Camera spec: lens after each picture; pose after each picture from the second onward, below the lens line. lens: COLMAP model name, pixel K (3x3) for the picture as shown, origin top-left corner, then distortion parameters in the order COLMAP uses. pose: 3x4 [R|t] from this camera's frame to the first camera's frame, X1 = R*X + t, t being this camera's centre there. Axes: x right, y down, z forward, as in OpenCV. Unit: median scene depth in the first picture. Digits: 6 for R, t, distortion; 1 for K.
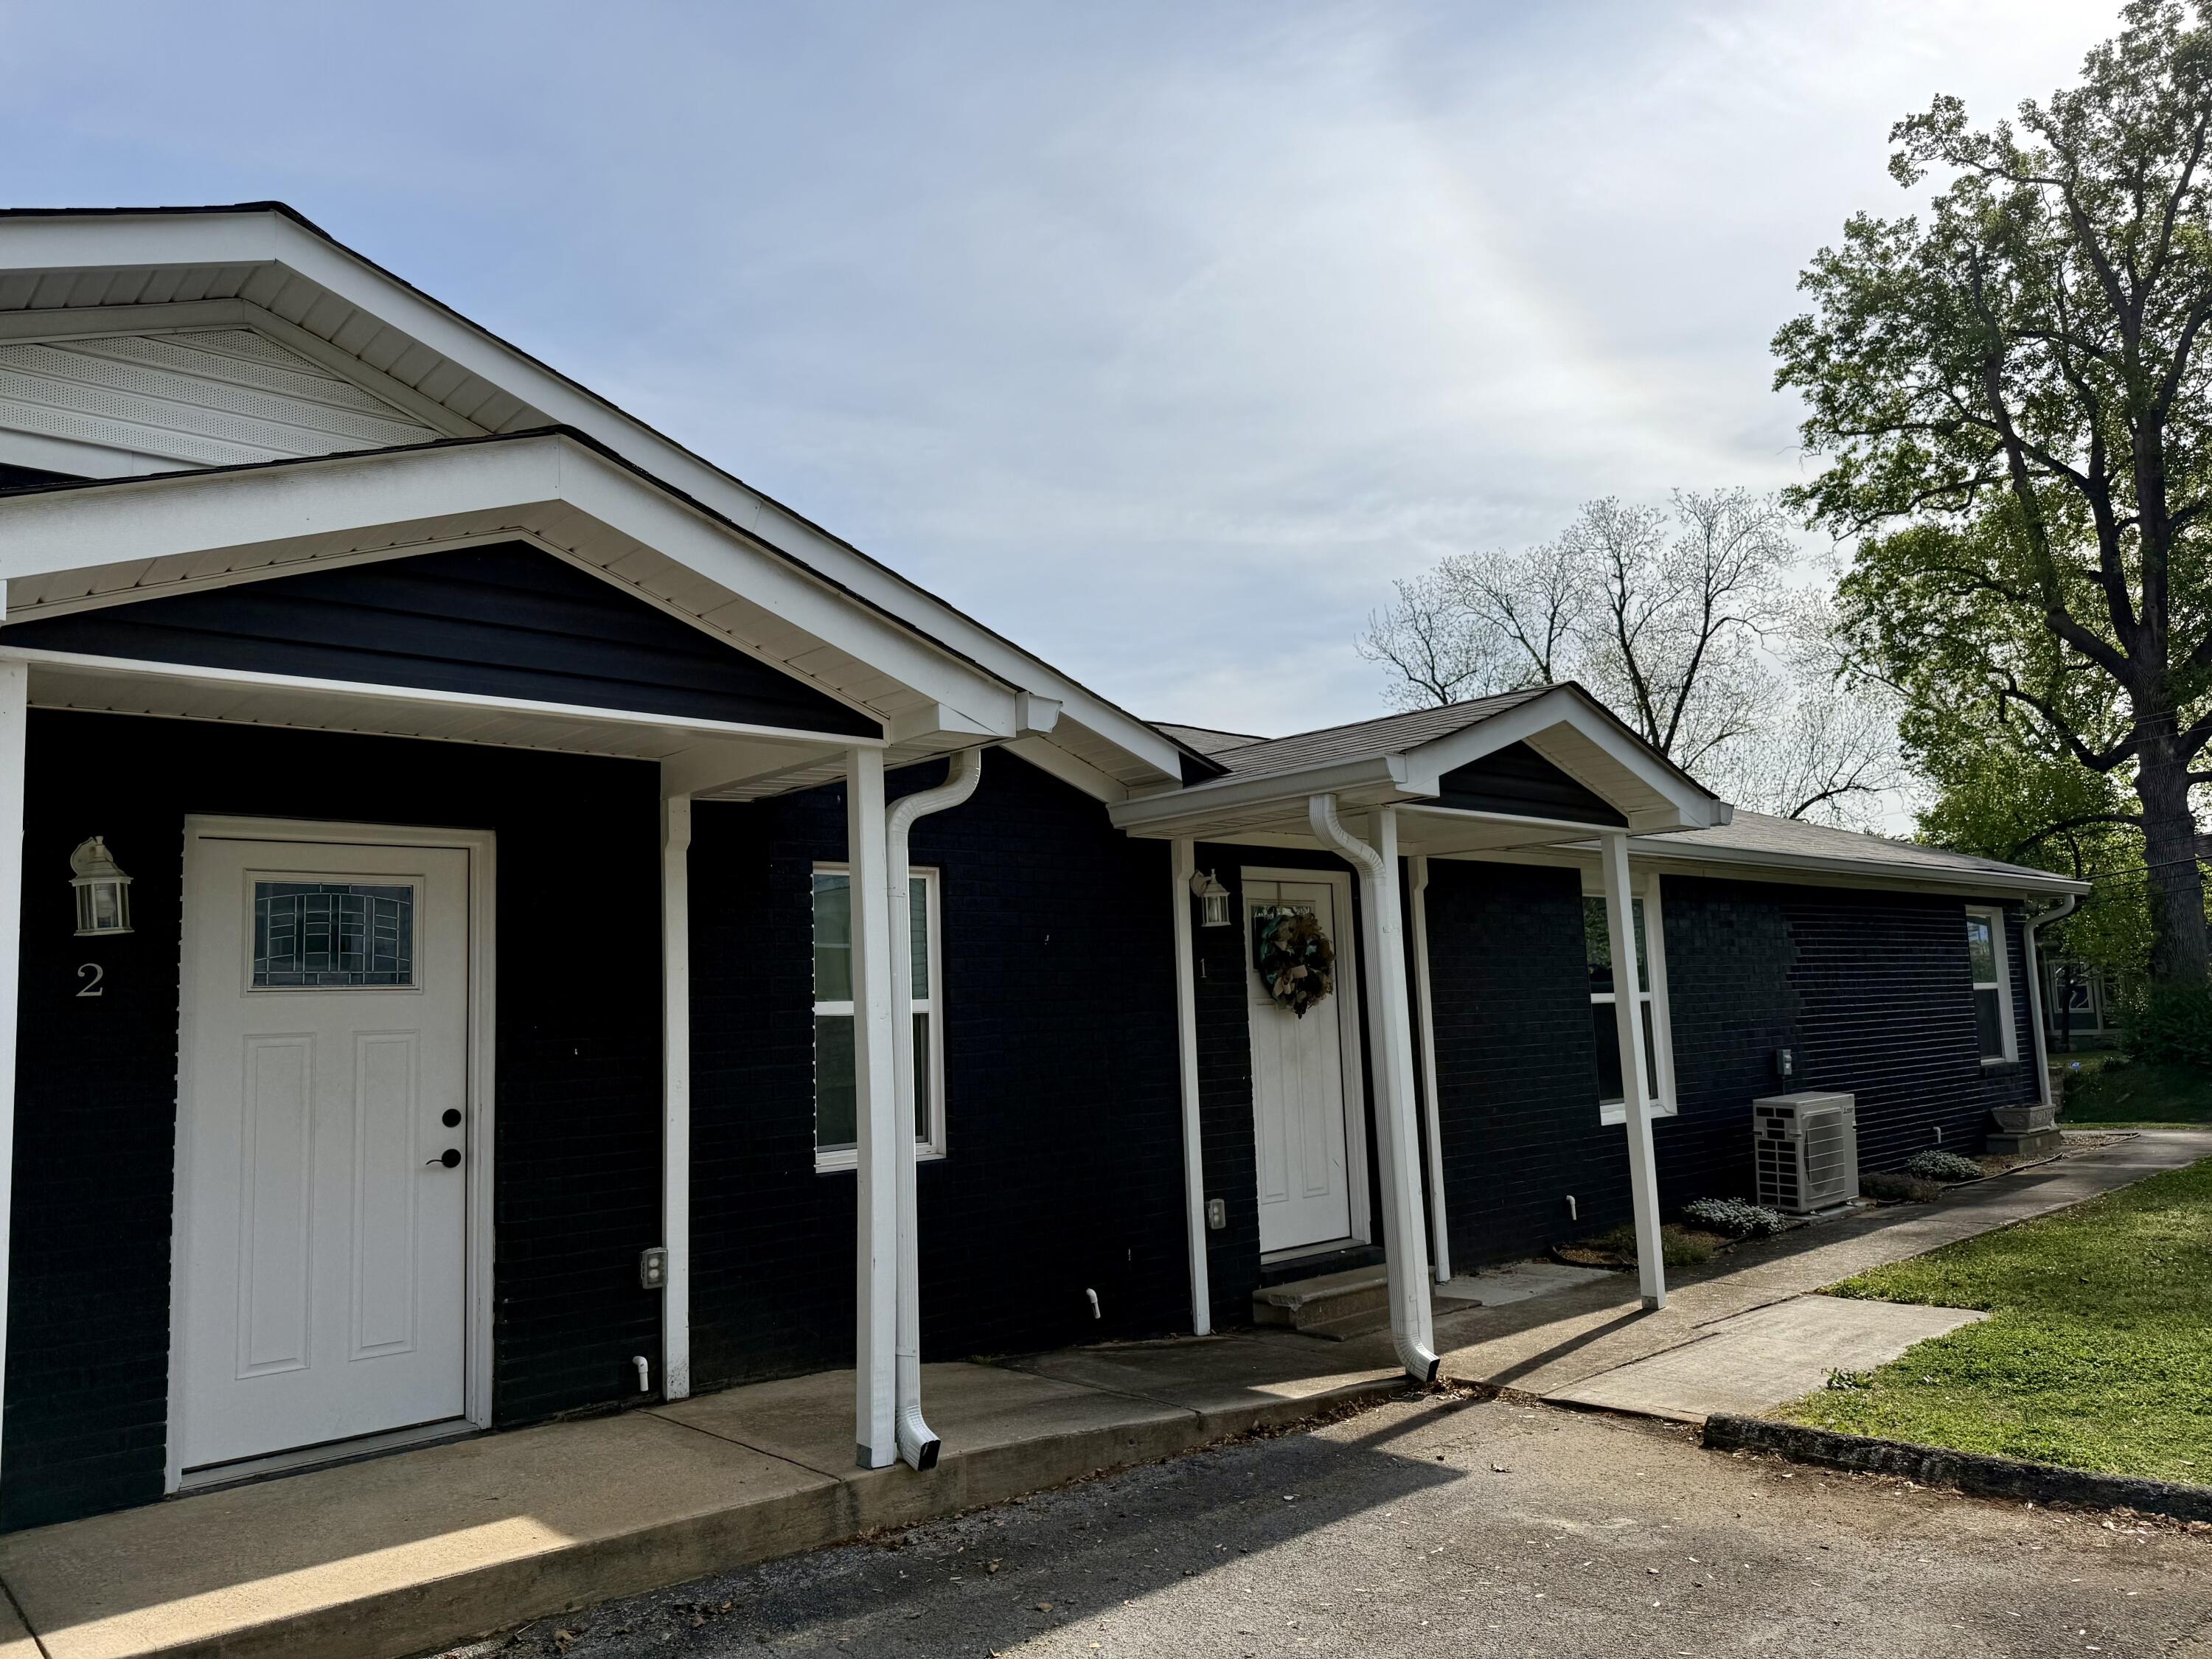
lens RADIAL K [[1545.6, 0, 1108.7], [0, 1545.6, 824.3], [0, 0, 1]] dist [-0.002287, 0.006037]
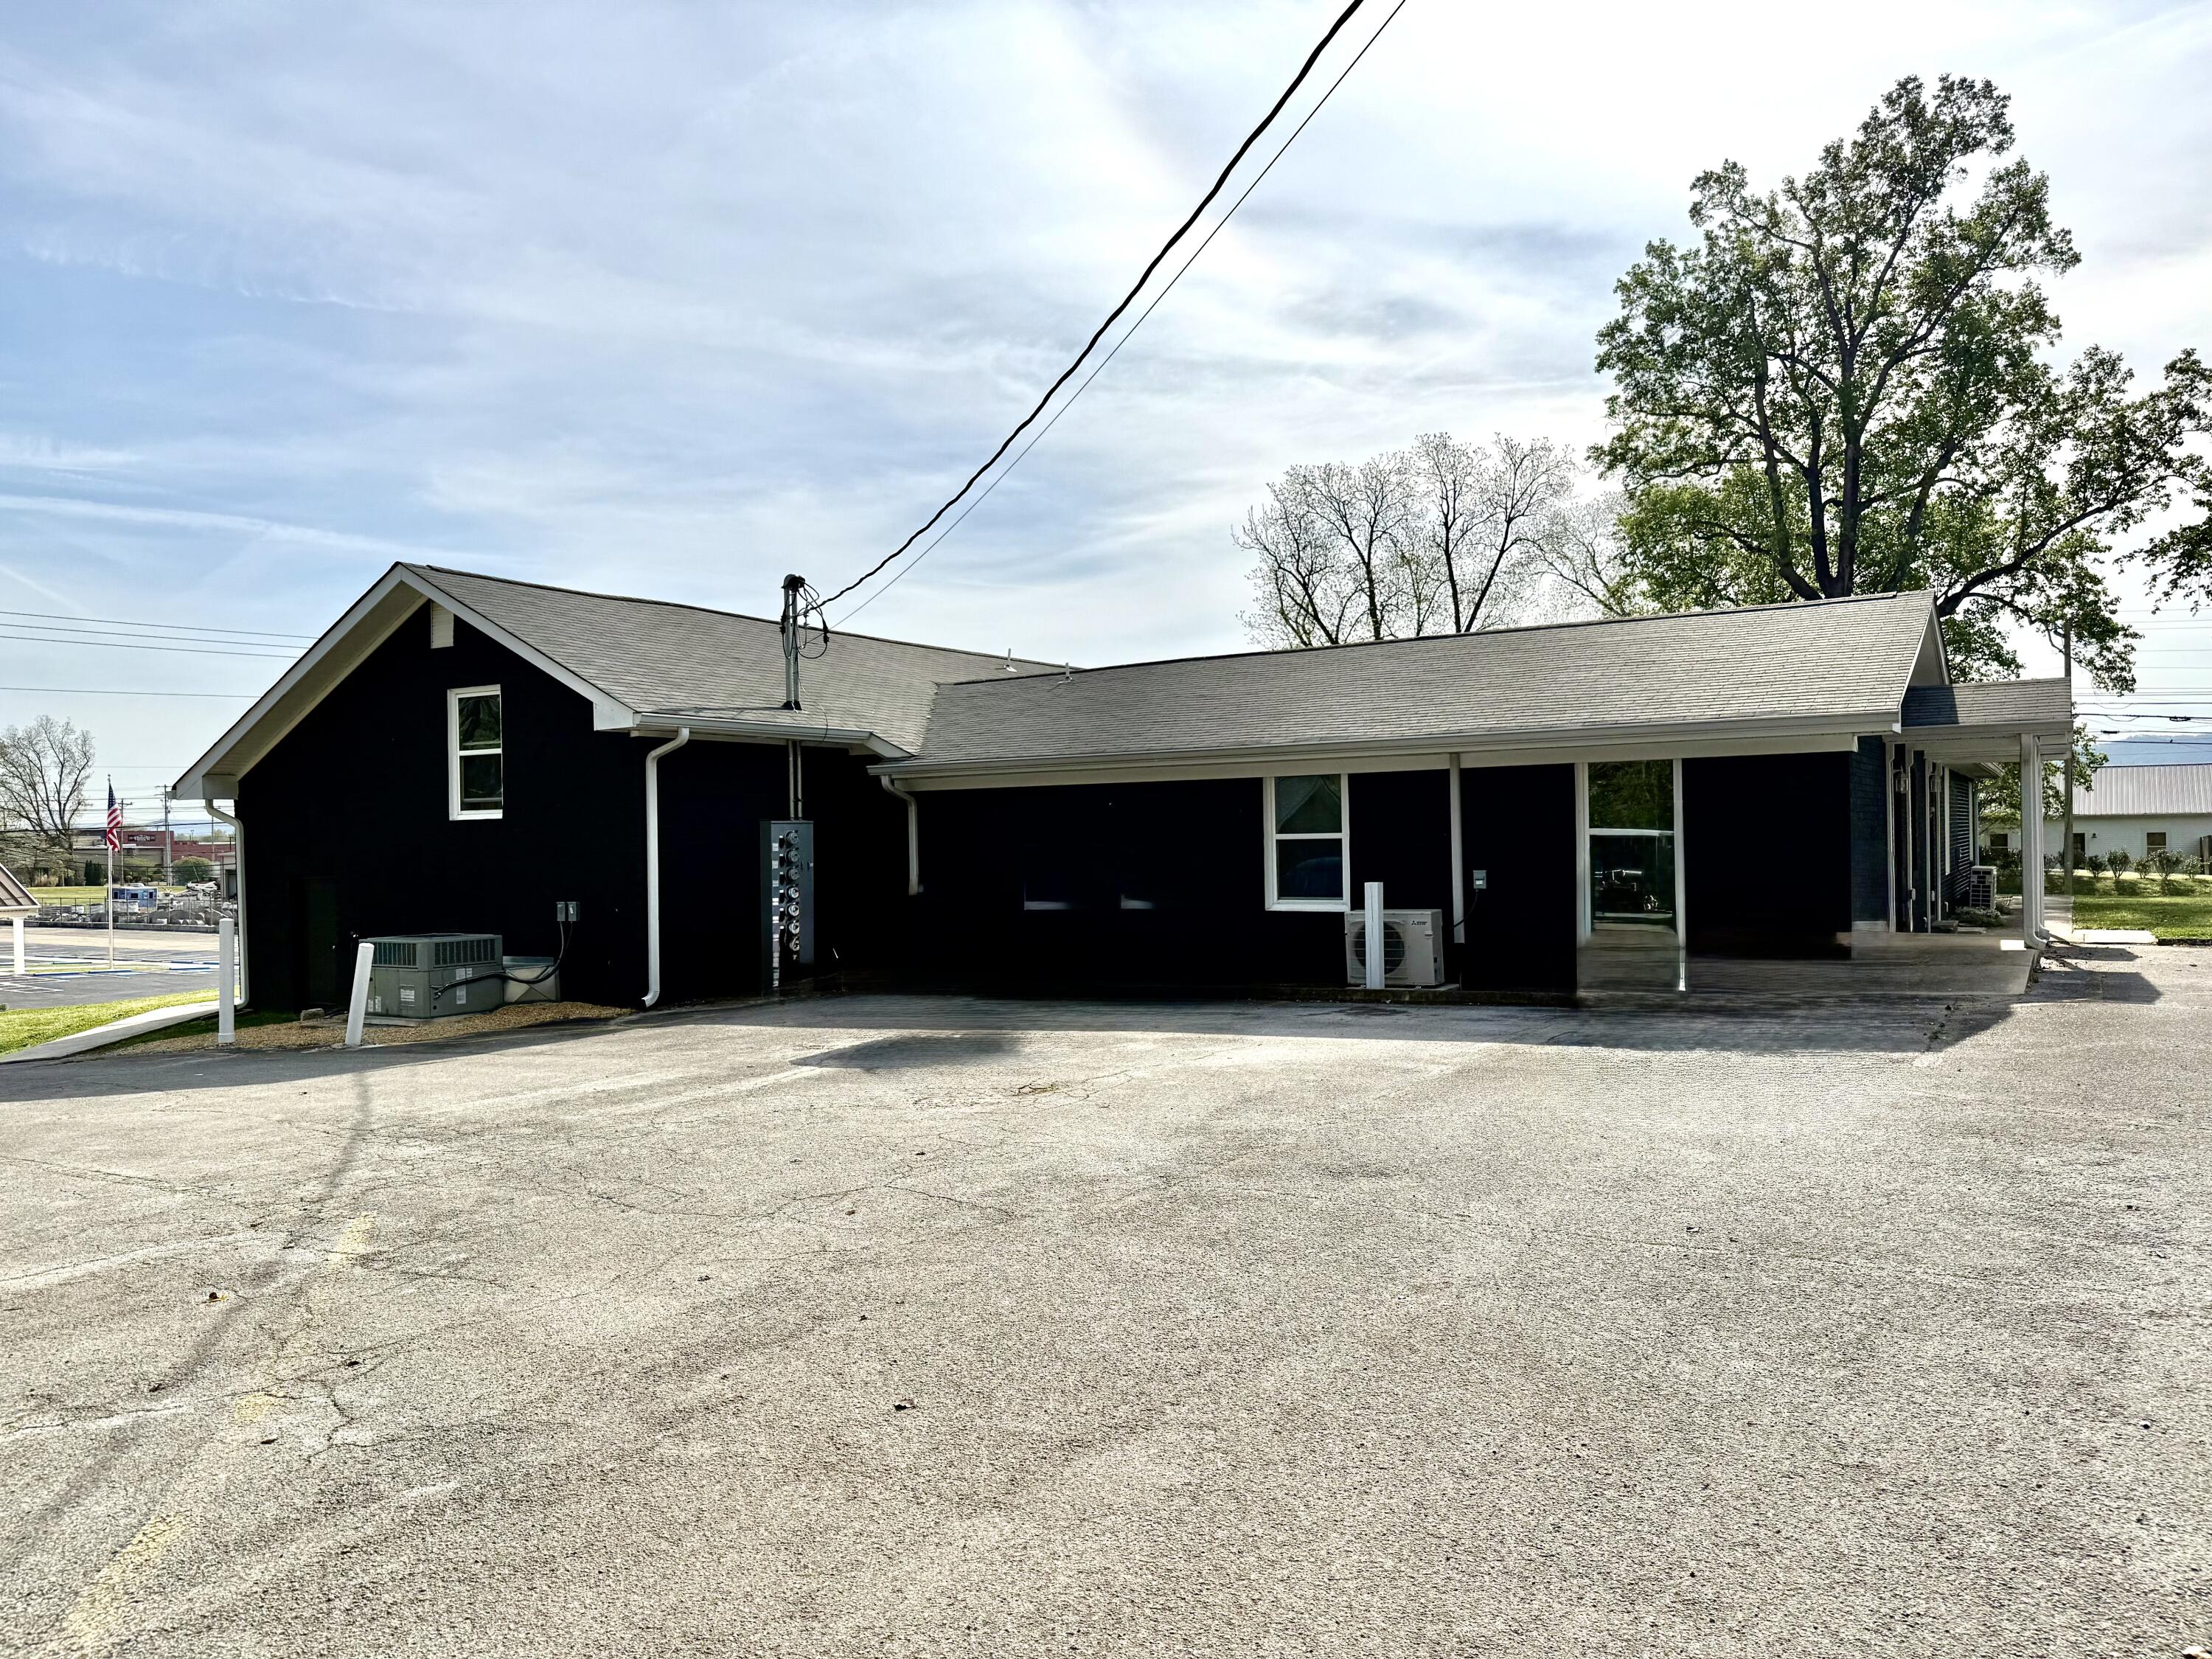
lens RADIAL K [[1524.8, 0, 1114.0], [0, 1524.8, 834.4], [0, 0, 1]] dist [-0.004057, -0.006395]
pose [[0.964805, 0.017116, 0.262409, -0.311337], [-0.047439, 0.992836, 0.109661, -0.014084], [-0.258652, -0.118250, 0.958705, -0.189825]]
